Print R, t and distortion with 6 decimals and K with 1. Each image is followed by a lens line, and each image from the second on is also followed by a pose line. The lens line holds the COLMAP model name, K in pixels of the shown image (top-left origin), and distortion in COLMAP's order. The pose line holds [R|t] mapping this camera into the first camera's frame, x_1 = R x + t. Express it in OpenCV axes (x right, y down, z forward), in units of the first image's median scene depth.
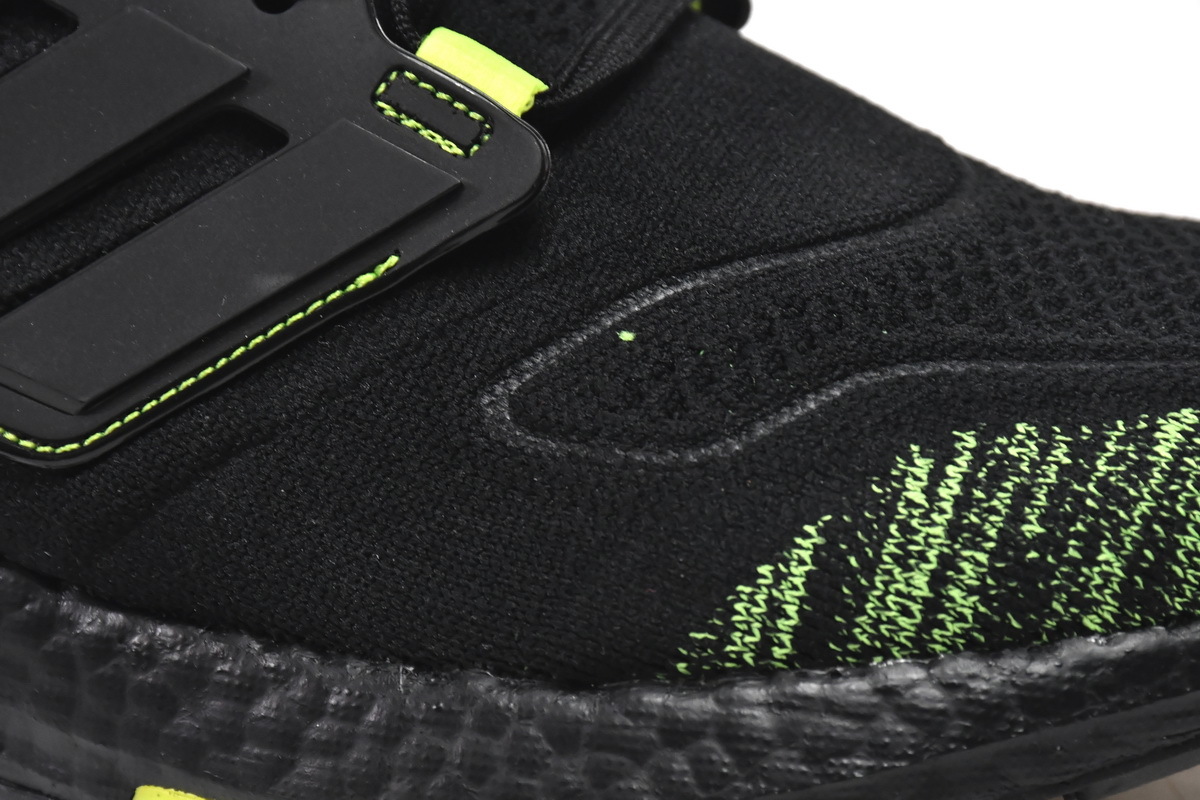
lens RADIAL K [[7208.3, 0, 599.3], [0, 7208.3, 401.4], [0, 0, 1]] dist [0.620970, 0.000000]
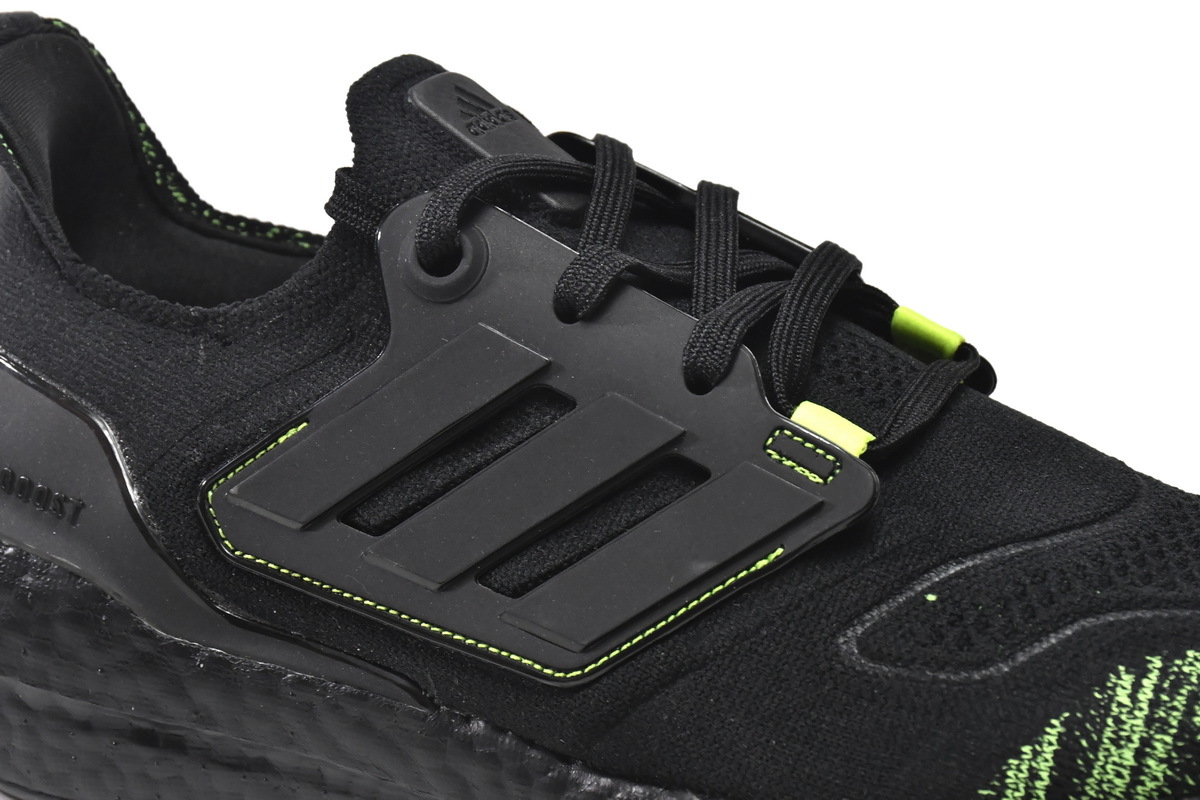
lens RADIAL K [[3233.8, 0, 601.0], [0, 3233.8, 397.9], [0, 0, 1]] dist [0.327745, 0.000000]
pose [[0.999186, -0.019138, -0.035523, -0.041636], [0.018265, 0.999527, -0.024730, -0.036034], [0.035980, 0.024061, 0.999063, 0.296149]]
